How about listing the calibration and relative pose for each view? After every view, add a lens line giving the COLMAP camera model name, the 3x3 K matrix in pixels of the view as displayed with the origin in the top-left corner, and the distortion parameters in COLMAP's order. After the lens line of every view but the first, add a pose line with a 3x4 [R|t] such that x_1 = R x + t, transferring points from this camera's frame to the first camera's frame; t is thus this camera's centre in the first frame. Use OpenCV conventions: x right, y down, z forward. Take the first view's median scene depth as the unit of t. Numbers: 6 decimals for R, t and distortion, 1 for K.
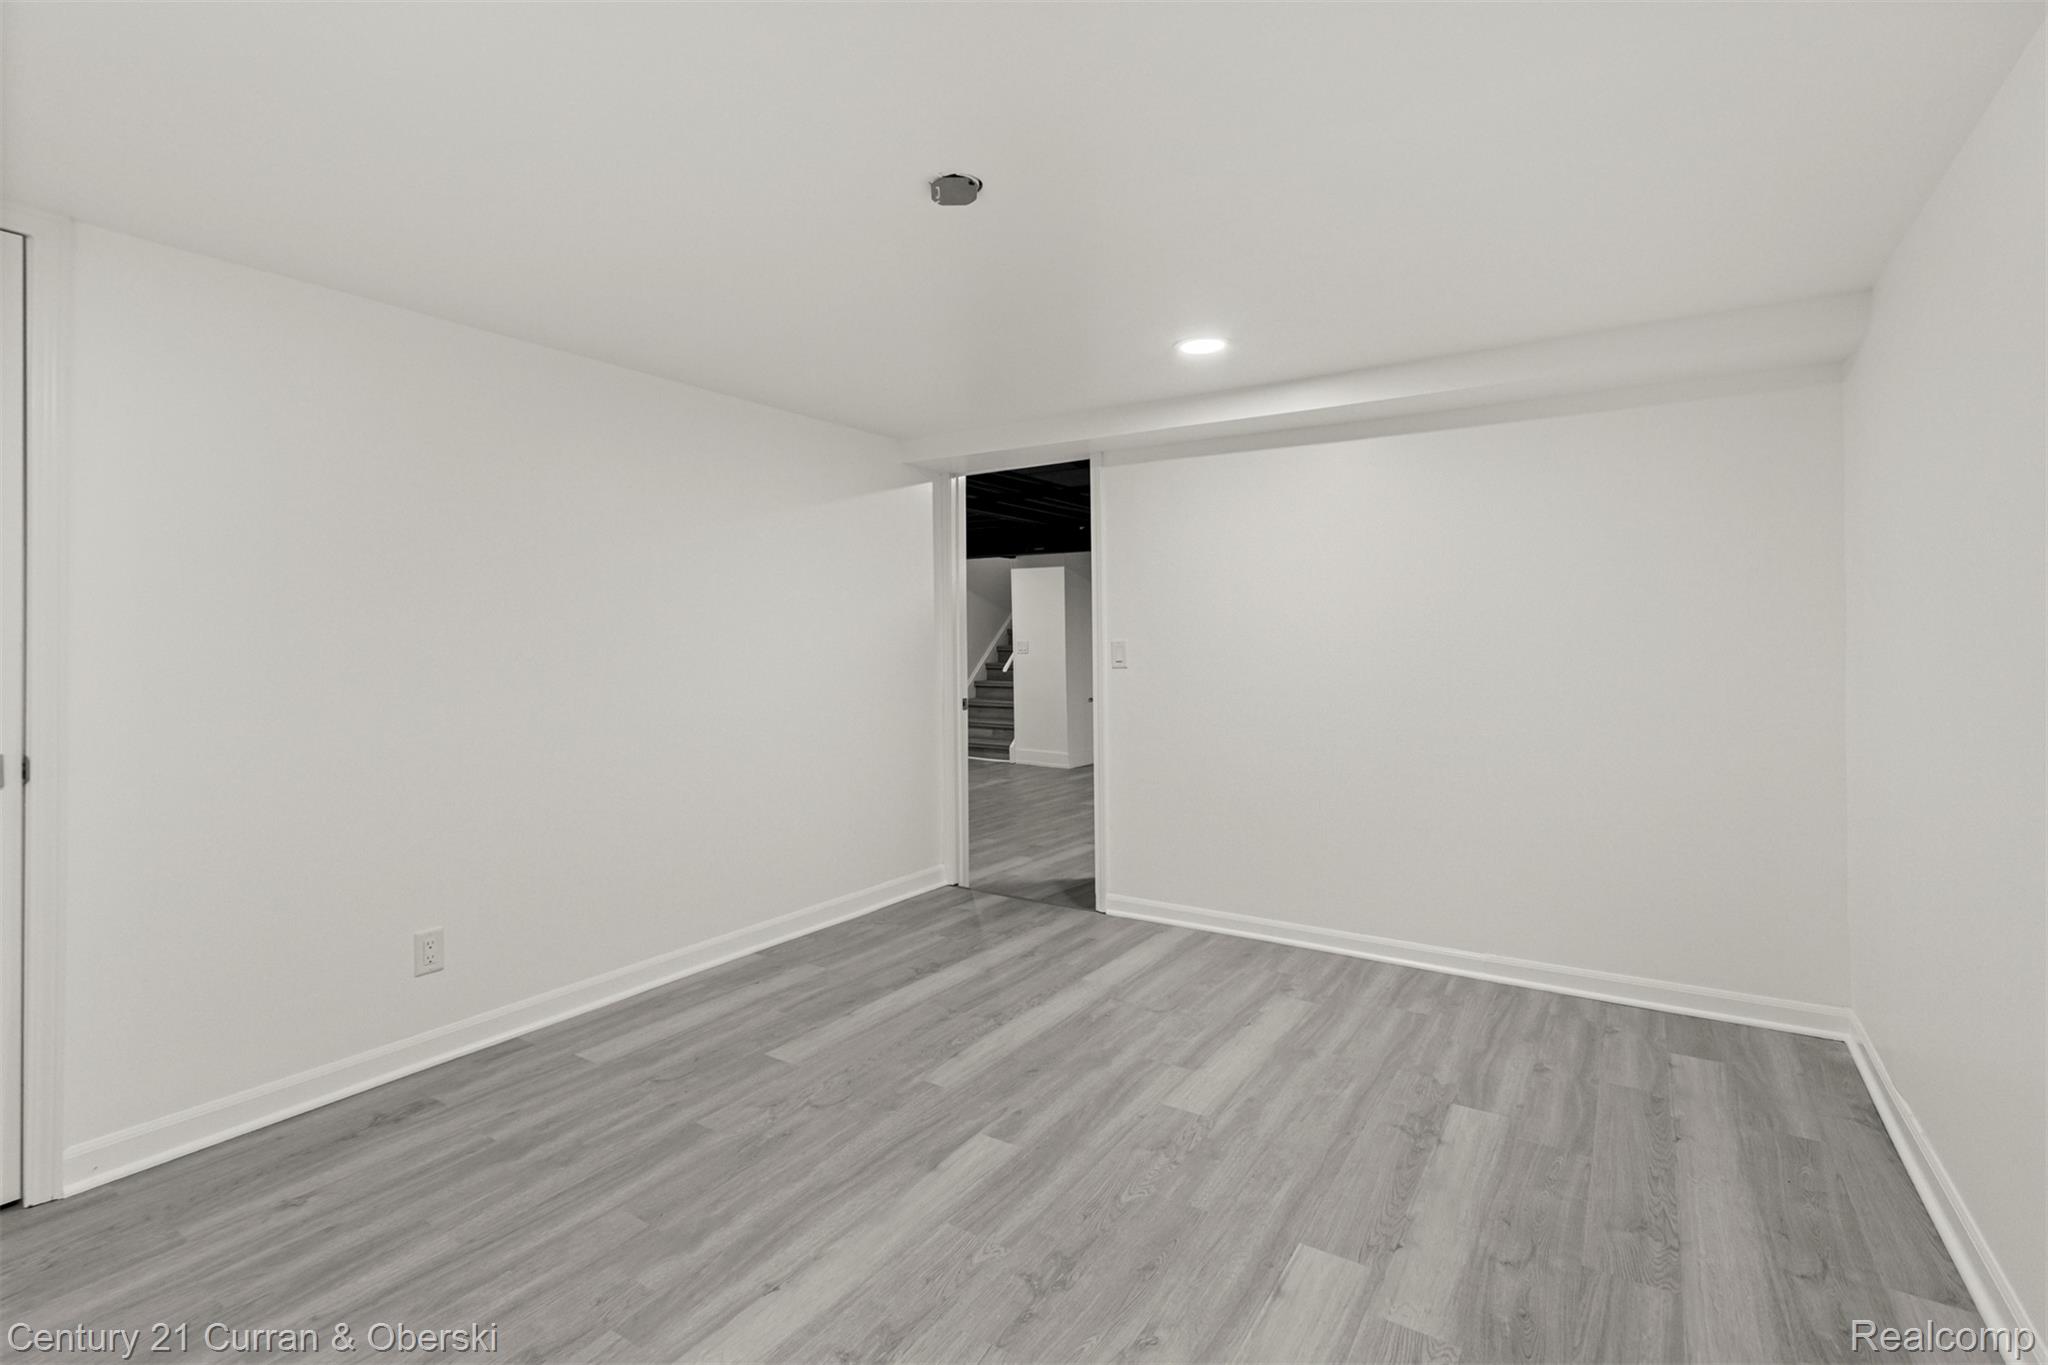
lens RADIAL K [[937.5, 0, 999.6], [0, 937.5, 694.0], [0, 0, 1]] dist [0.001177, -0.000161]
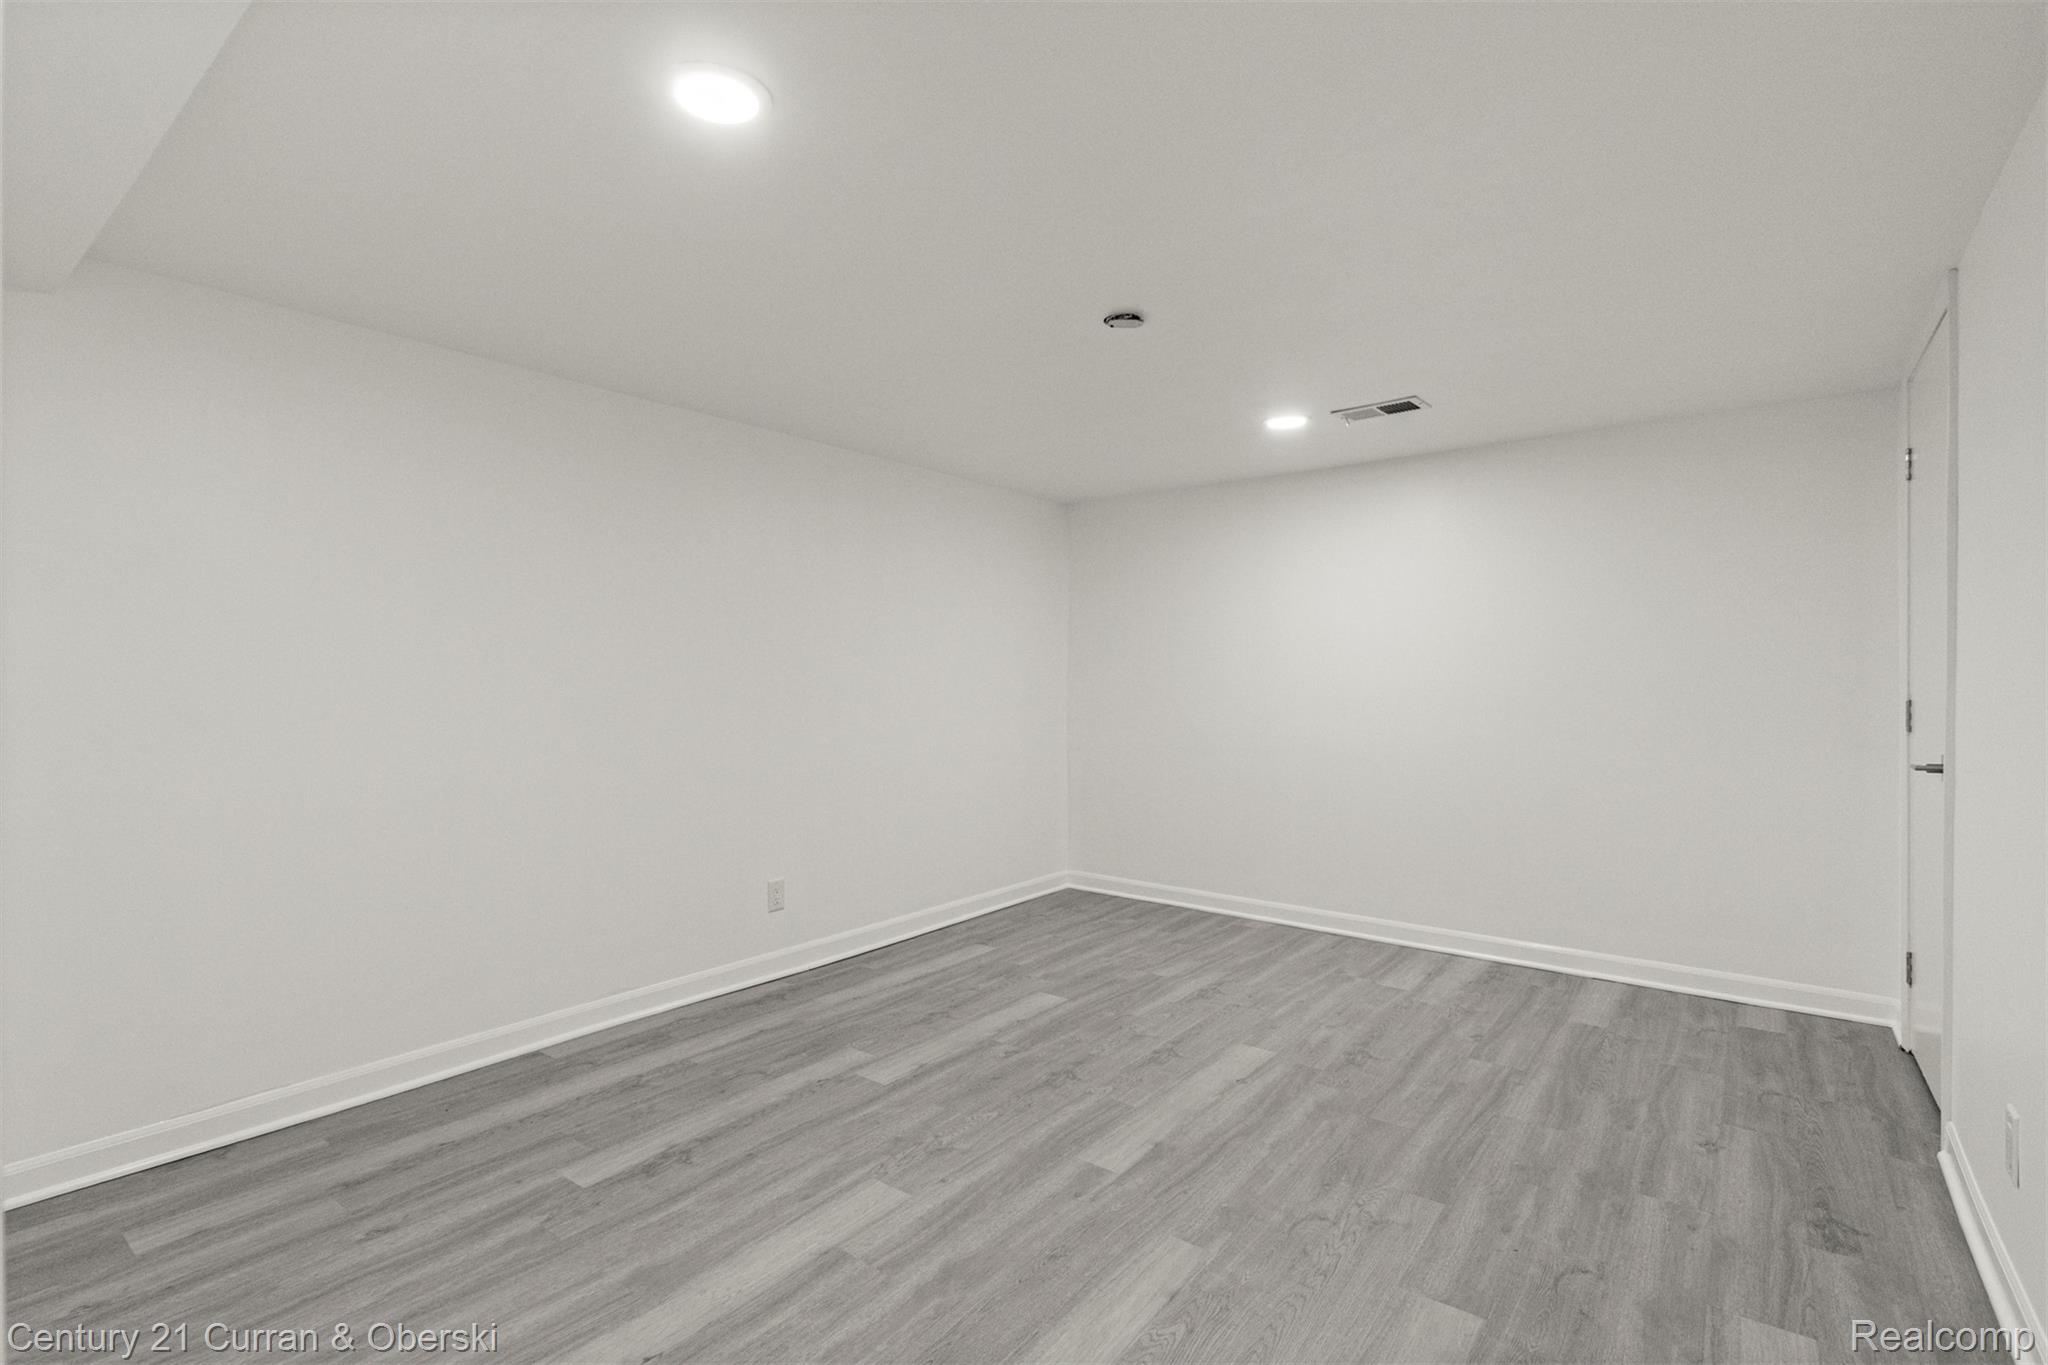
lens RADIAL K [[937.5, 0, 999.6], [0, 937.5, 694.0], [0, 0, 1]] dist [0.001177, -0.000161]
pose [[-0.996758, 0.004147, 0.080349, 0.021504], [0.009738, 0.997547, 0.069323, -0.090914], [-0.079864, 0.069880, -0.994353, 1.947409]]
